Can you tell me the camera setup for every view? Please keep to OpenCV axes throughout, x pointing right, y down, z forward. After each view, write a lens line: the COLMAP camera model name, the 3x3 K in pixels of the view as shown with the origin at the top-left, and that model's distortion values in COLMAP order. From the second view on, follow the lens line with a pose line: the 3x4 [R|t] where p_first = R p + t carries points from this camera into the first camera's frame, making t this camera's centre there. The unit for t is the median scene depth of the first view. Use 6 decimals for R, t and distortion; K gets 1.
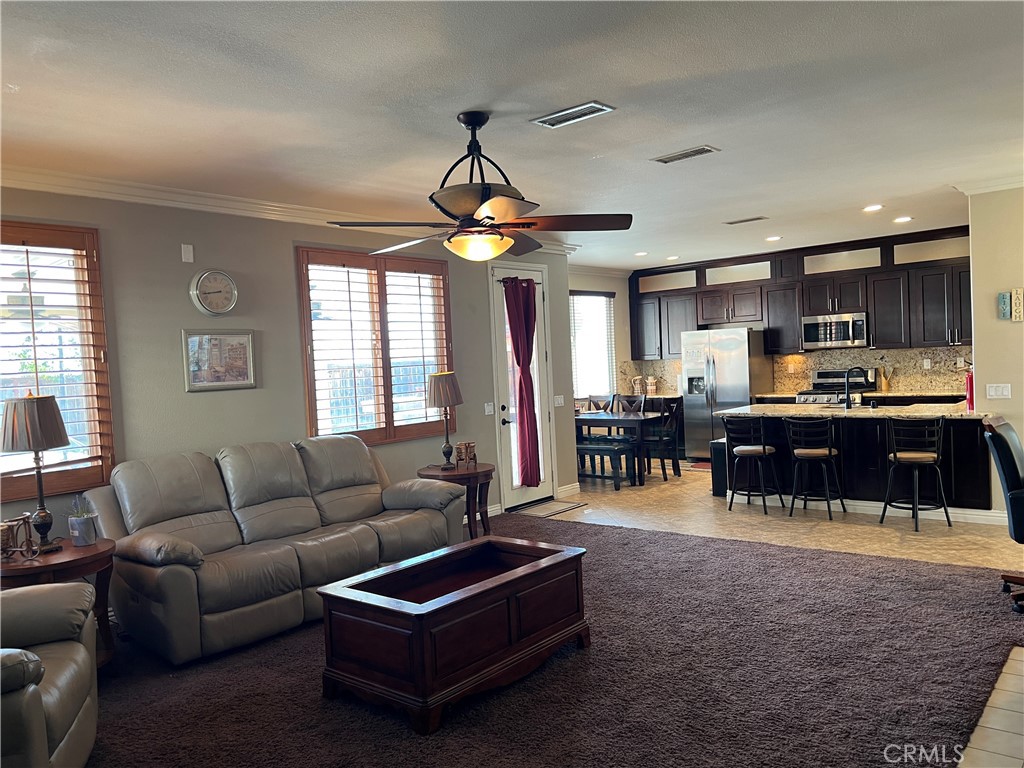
lens RADIAL K [[755.0, 0, 512.0], [0, 755.0, 384.0], [0, 0, 1]] dist [0.004126, 0.000210]
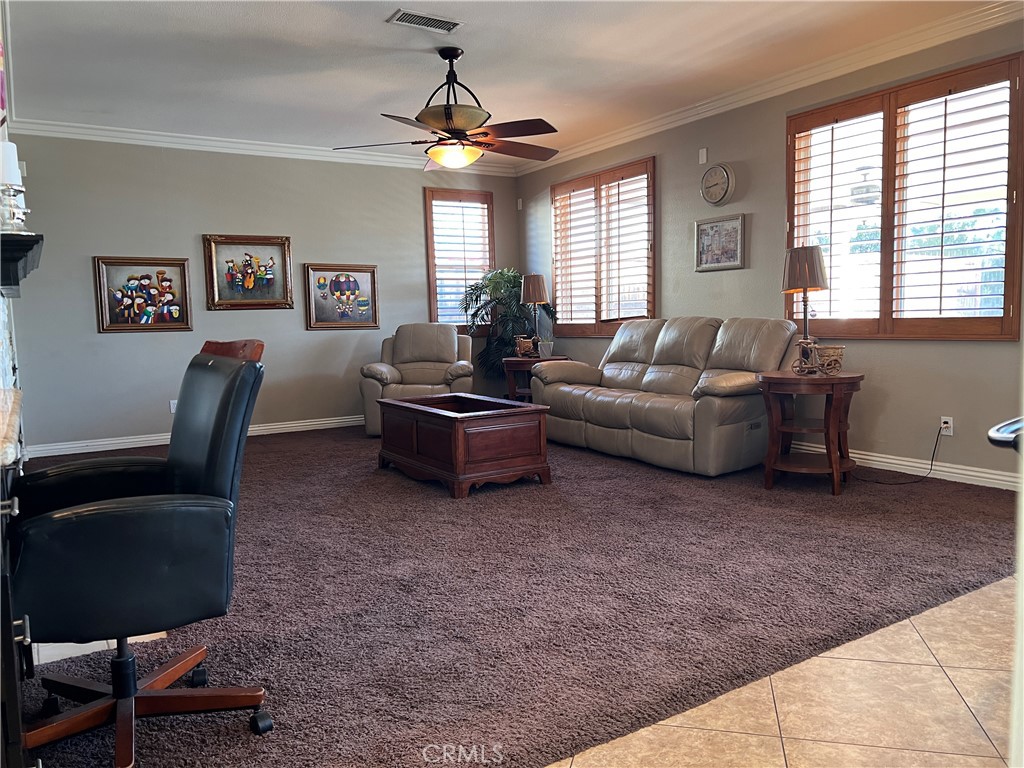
lens RADIAL K [[771.1, 0, 512.0], [0, 771.1, 384.0], [0, 0, 1]] dist [0.007801, -0.001675]
pose [[-0.302797, 0.138949, -0.942872, 0.838633], [0.009477, 0.989705, 0.142807, 0.008176], [0.953008, 0.034306, -0.300996, 1.045788]]
